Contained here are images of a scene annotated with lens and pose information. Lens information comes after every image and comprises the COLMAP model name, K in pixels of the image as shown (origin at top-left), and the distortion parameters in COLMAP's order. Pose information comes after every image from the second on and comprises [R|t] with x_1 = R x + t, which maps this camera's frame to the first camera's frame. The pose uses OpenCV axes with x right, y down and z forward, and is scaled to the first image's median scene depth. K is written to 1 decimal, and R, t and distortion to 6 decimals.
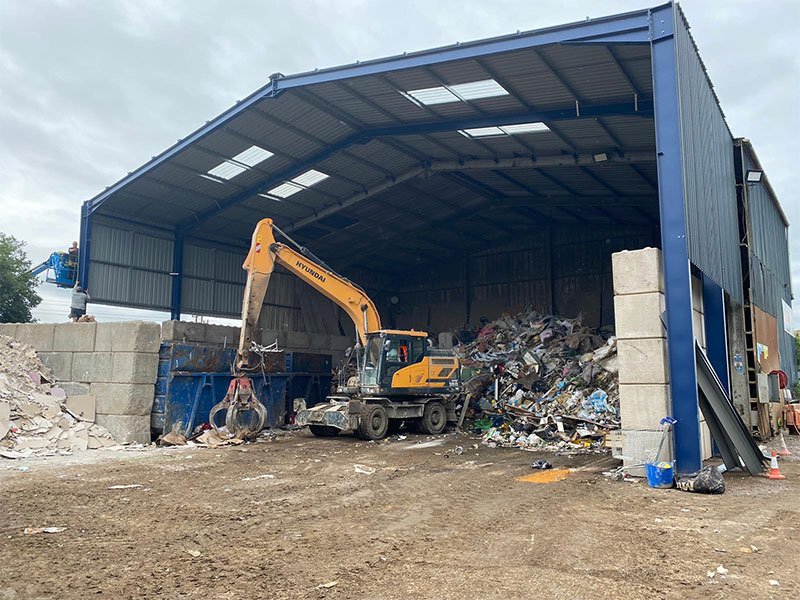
lens RADIAL K [[612.2, 0, 396.8], [0, 612.2, 300.1], [0, 0, 1]] dist [0.014637, -0.032584]
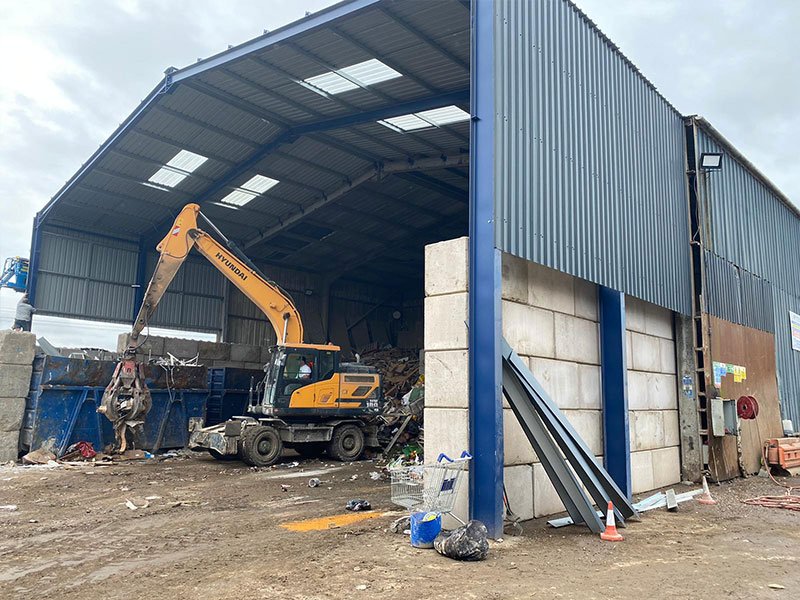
lens RADIAL K [[612.2, 0, 402.7], [0, 612.2, 297.9], [0, 0, 1]] dist [0.014637, -0.032584]
pose [[0.991536, -0.002091, -0.129816, 0.269476], [-0.002461, 0.999388, -0.034893, 0.013591], [0.129809, 0.034917, 0.990924, 0.125362]]
